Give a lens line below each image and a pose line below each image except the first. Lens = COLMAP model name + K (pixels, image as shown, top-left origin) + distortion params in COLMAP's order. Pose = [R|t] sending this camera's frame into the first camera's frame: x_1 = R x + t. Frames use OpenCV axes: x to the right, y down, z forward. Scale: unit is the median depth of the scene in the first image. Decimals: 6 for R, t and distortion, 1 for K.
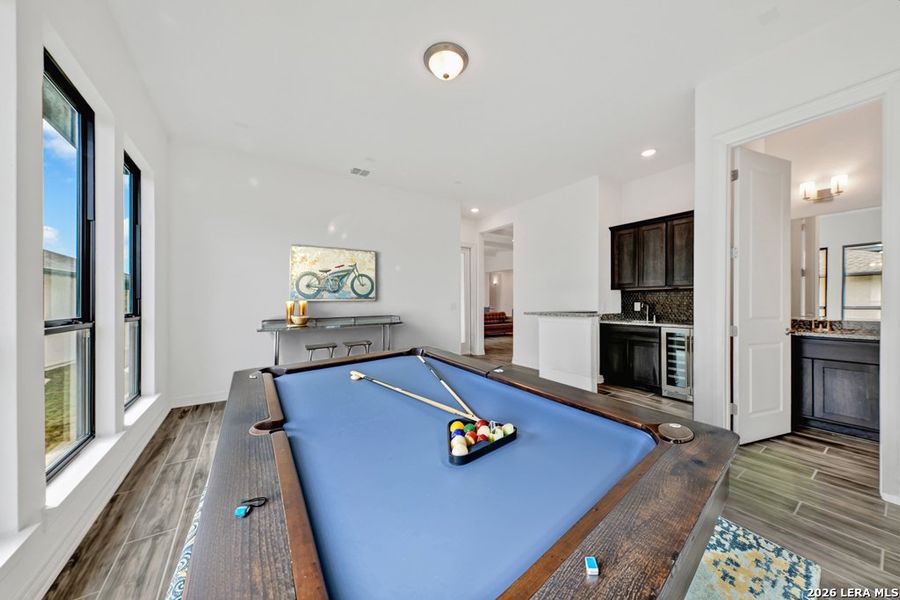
lens RADIAL K [[306.5, 0, 449.6], [0, 306.5, 306.8], [0, 0, 1]] dist [-0.000240, -0.000052]
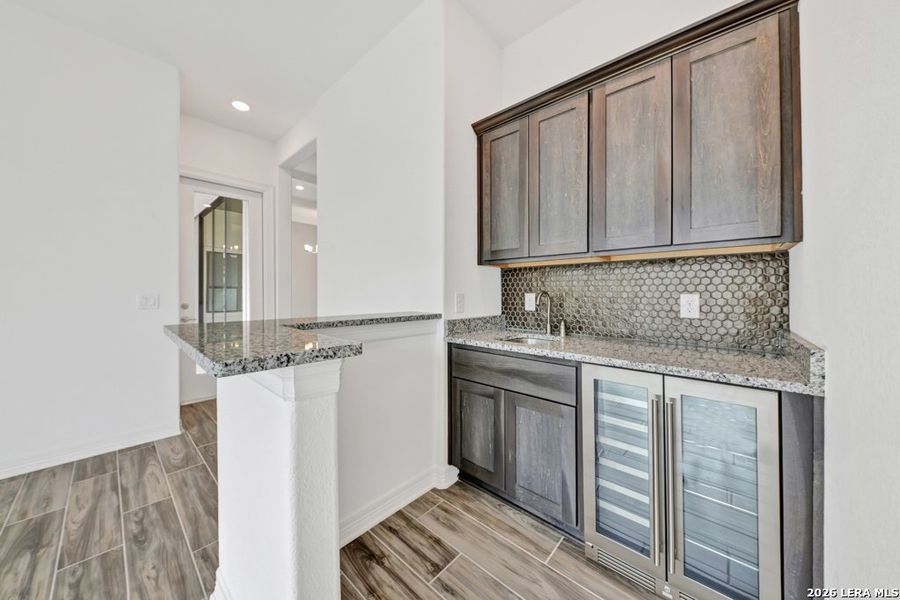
lens RADIAL K [[308.5, 0, 450.4], [0, 308.5, 297.1], [0, 0, 1]] dist [0.000017, -0.000170]
pose [[0.966895, 0.002005, 0.255166, 0.396064], [-0.001078, 0.999992, -0.003770, -0.006702], [-0.255172, 0.003370, 0.966890, 0.606207]]
